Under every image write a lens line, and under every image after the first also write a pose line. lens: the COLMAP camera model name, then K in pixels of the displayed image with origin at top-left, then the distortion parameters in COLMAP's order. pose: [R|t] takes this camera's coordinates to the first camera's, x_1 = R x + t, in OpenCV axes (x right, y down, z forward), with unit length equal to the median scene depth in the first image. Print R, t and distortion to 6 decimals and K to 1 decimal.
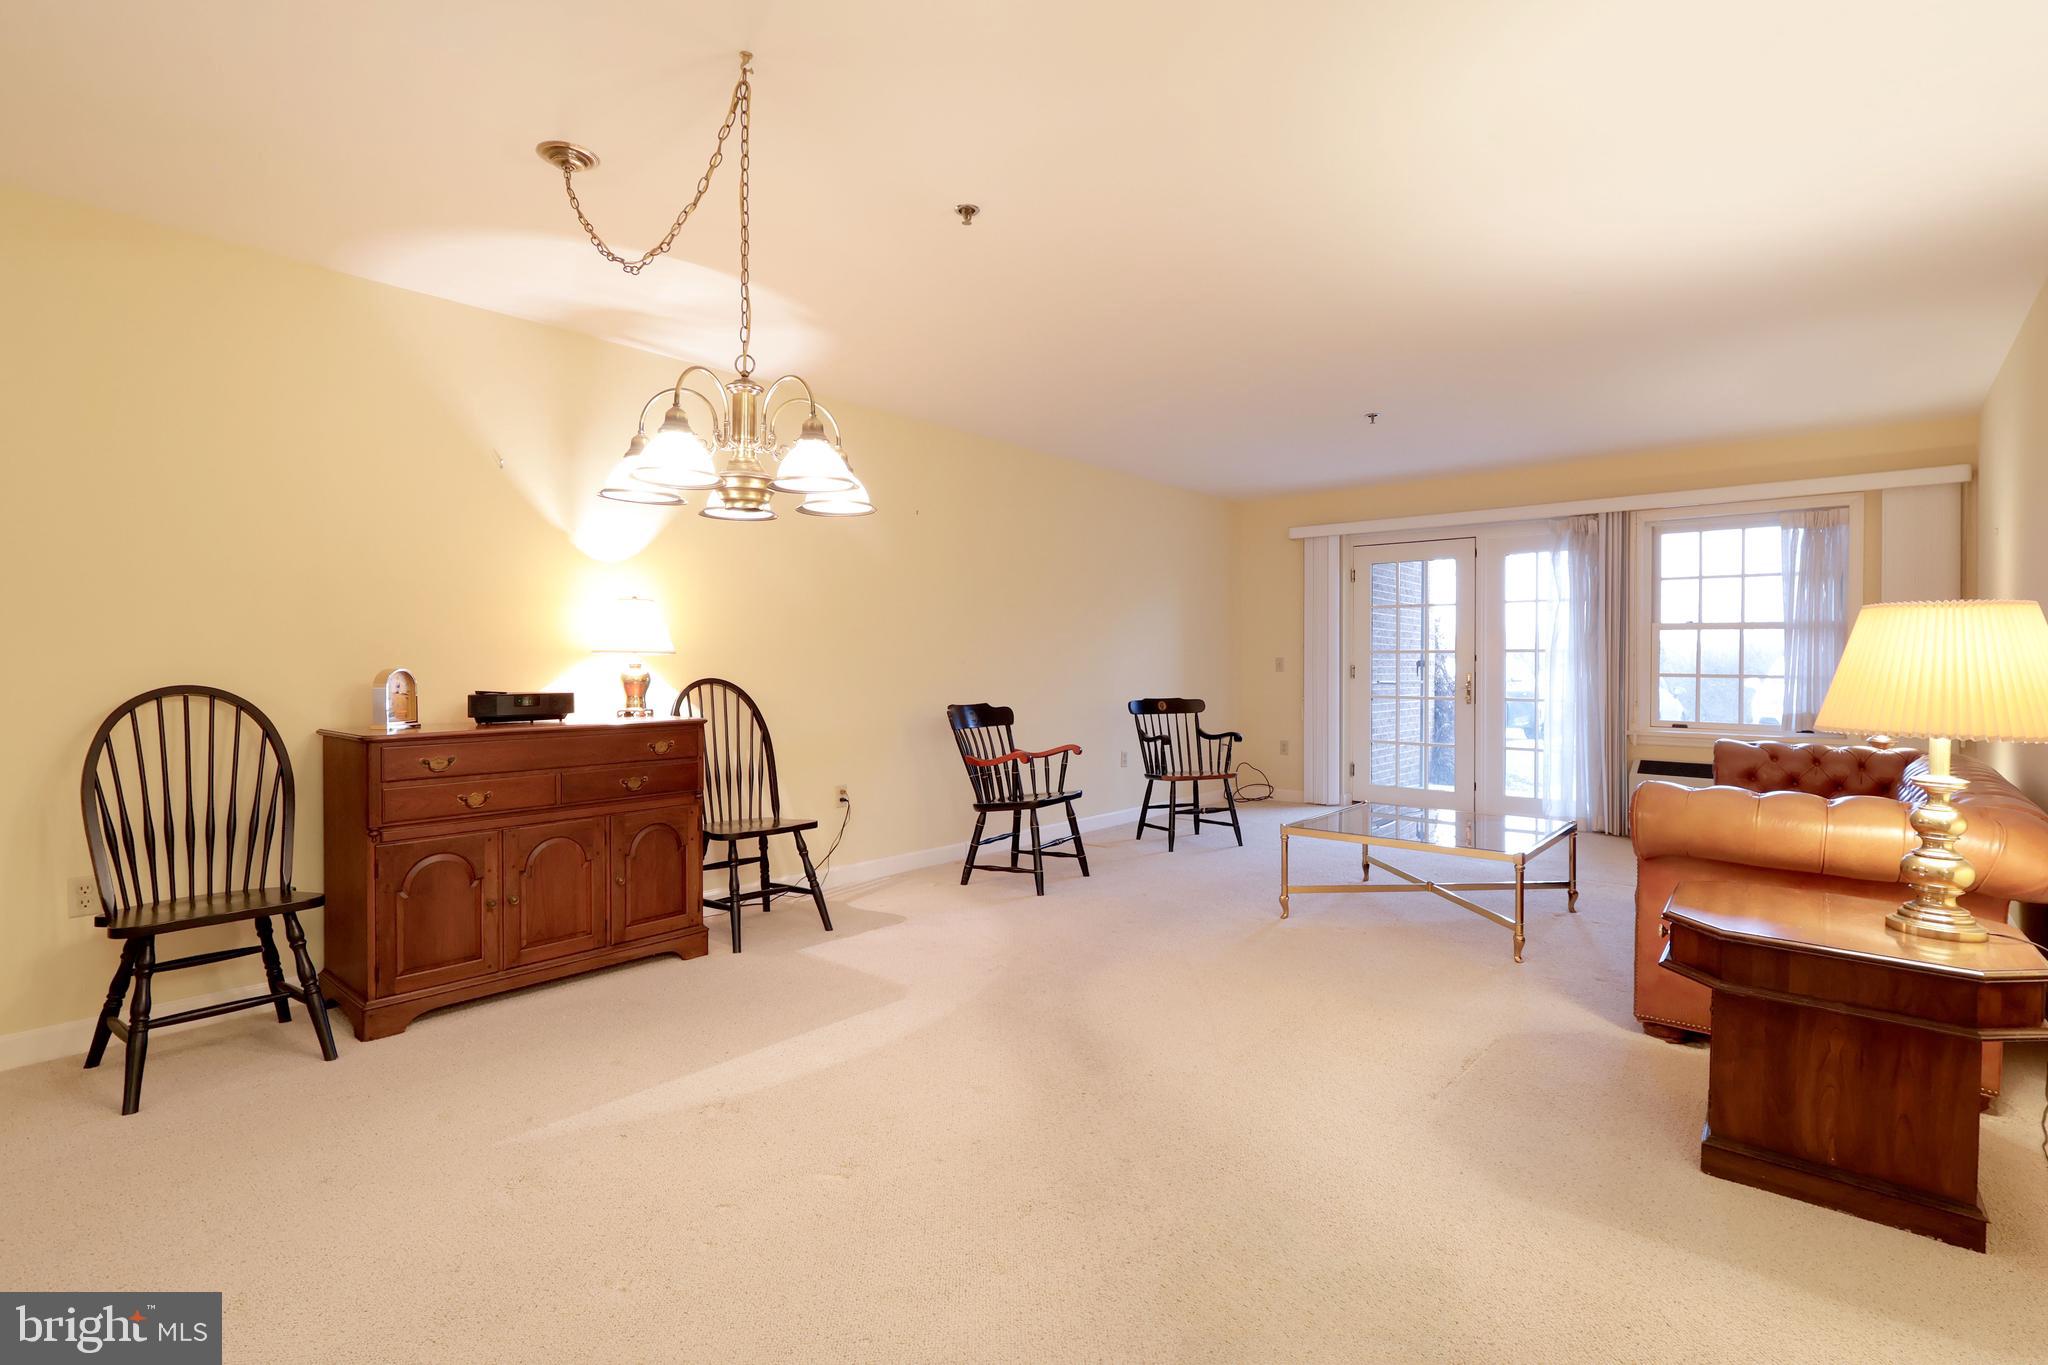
lens RADIAL K [[959.3, 0, 1024.5], [0, 959.3, 664.7], [0, 0, 1]] dist [-0.001337, 0.001932]
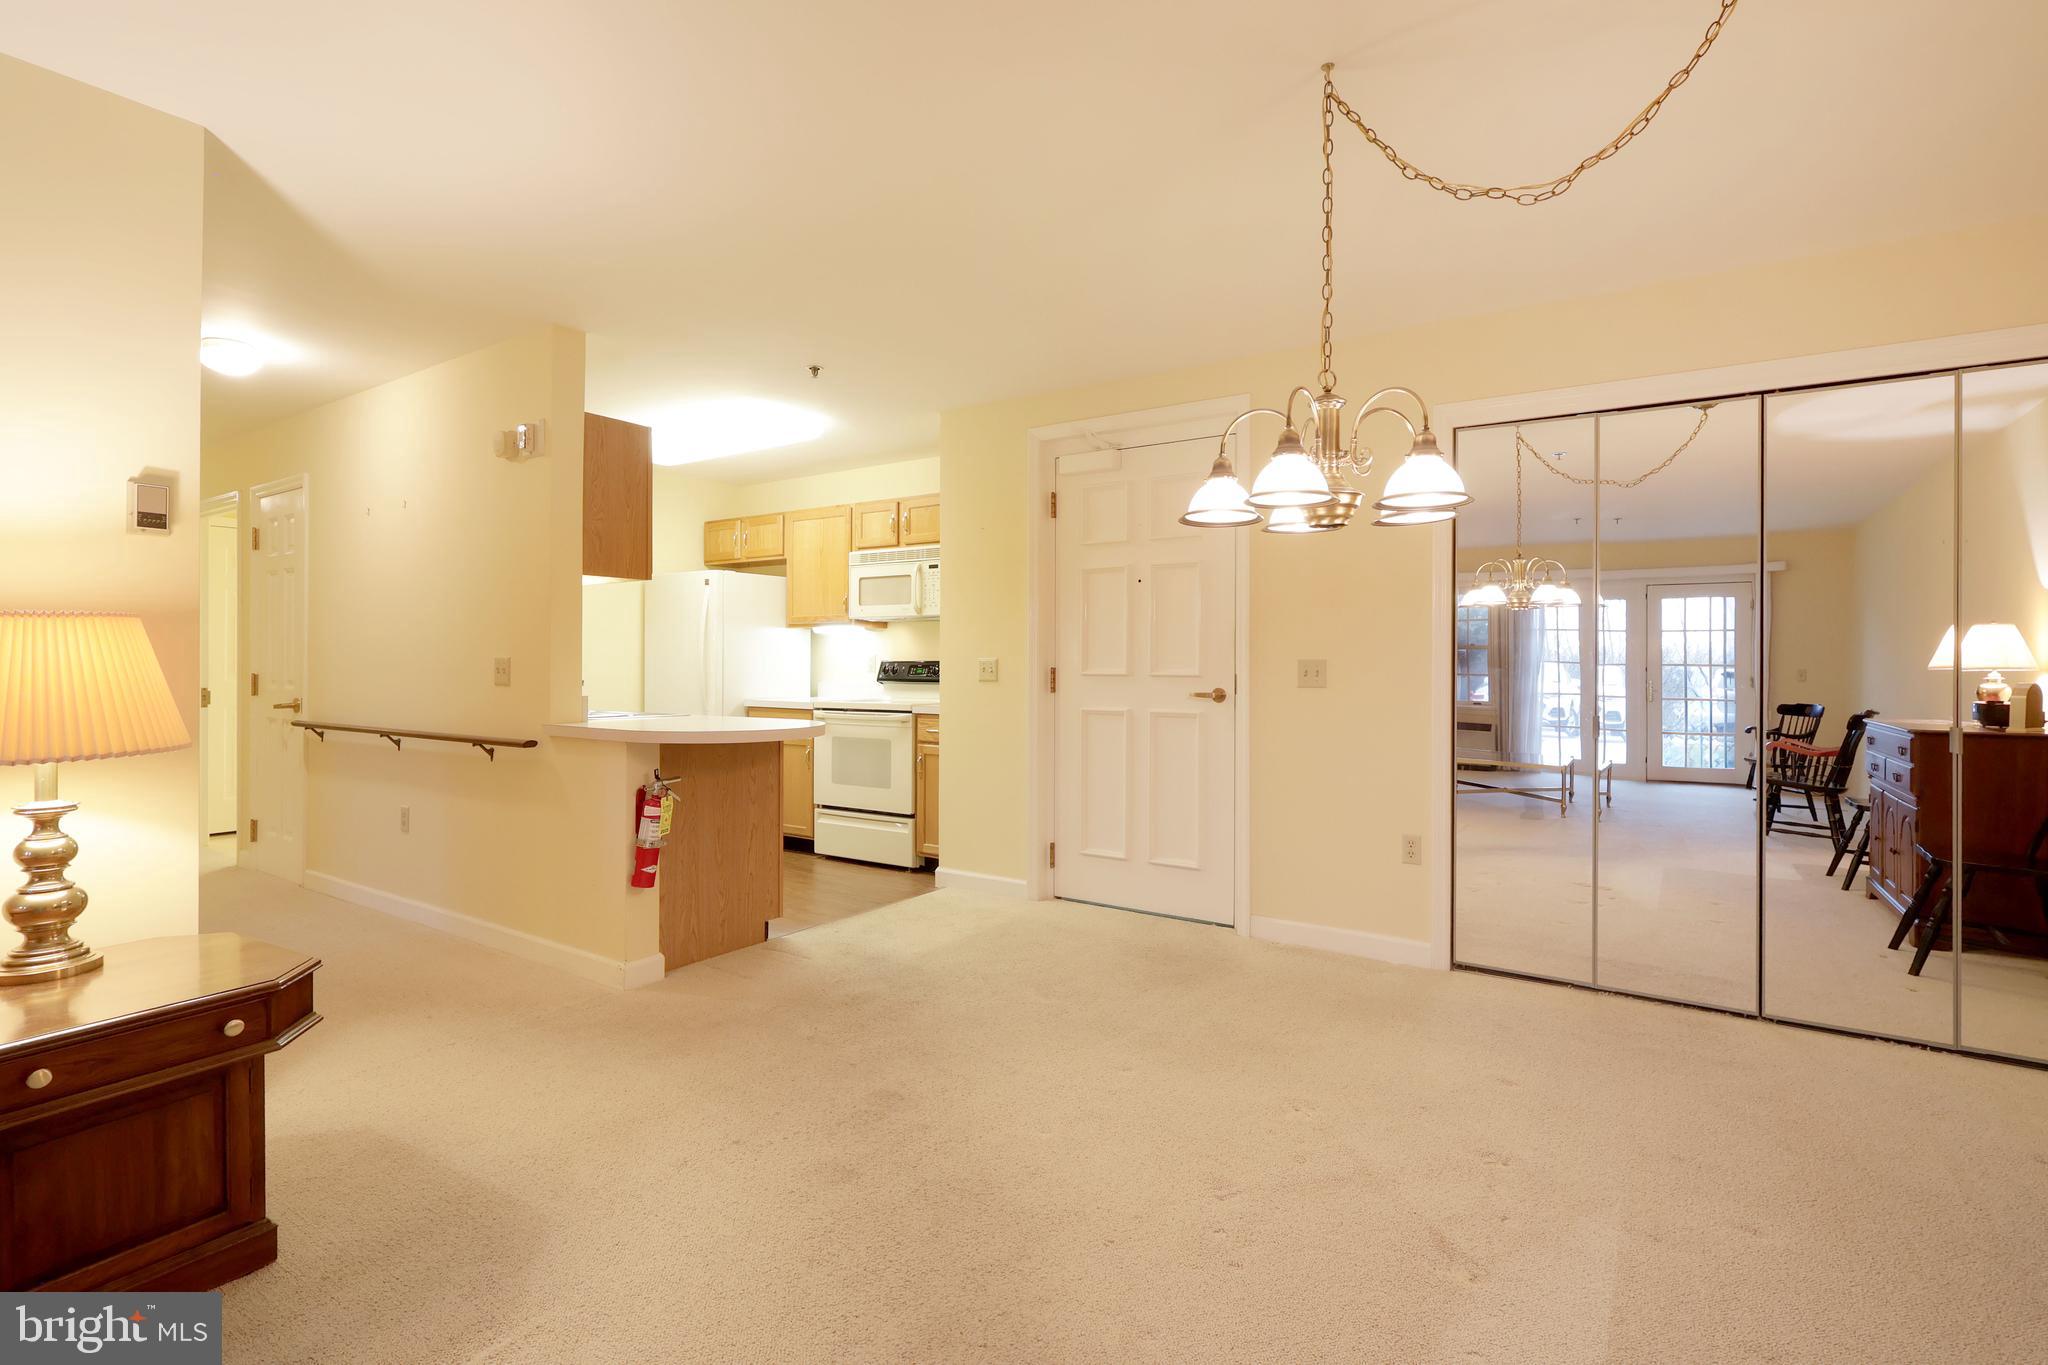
lens RADIAL K [[959.3, 0, 1023.8], [0, 959.3, 662.2], [0, 0, 1]] dist [-0.001337, 0.001932]
pose [[-0.992890, -0.003572, -0.118985, 0.072183], [-0.004374, 0.999969, 0.006487, -0.014556], [0.118958, 0.006961, -0.992875, 1.056035]]
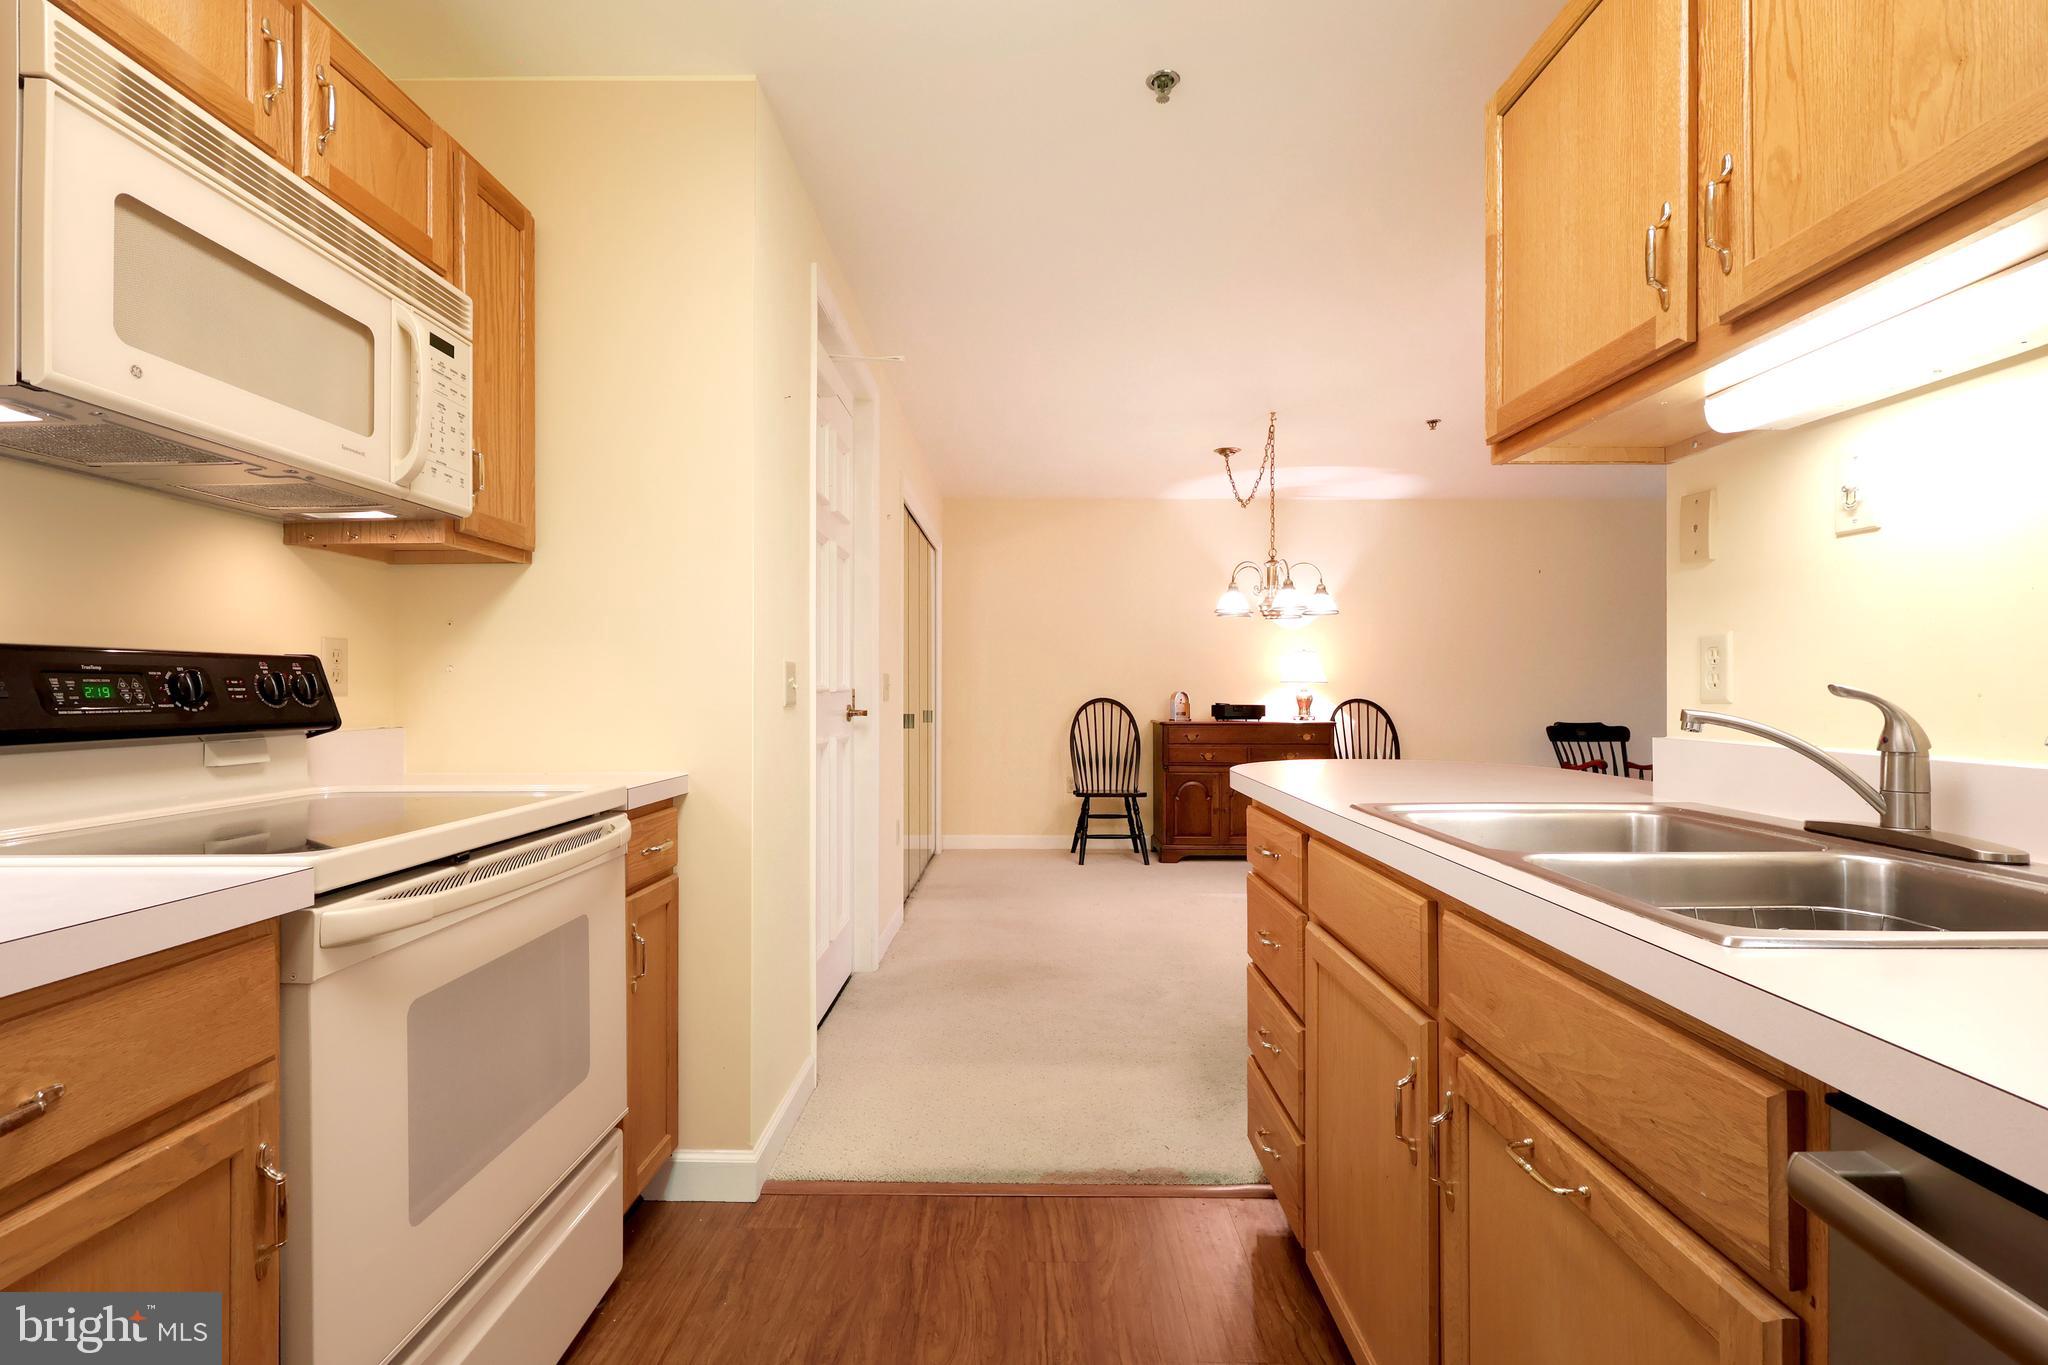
lens RADIAL K [[959.3, 0, 1025.1], [0, 959.3, 682.5], [0, 0, 1]] dist [-0.001337, 0.001932]
pose [[0.655793, -0.006325, -0.754914, 0.542433], [-0.004814, 0.999910, -0.012560, 0.010628], [0.754925, 0.011871, 0.655704, -0.476123]]
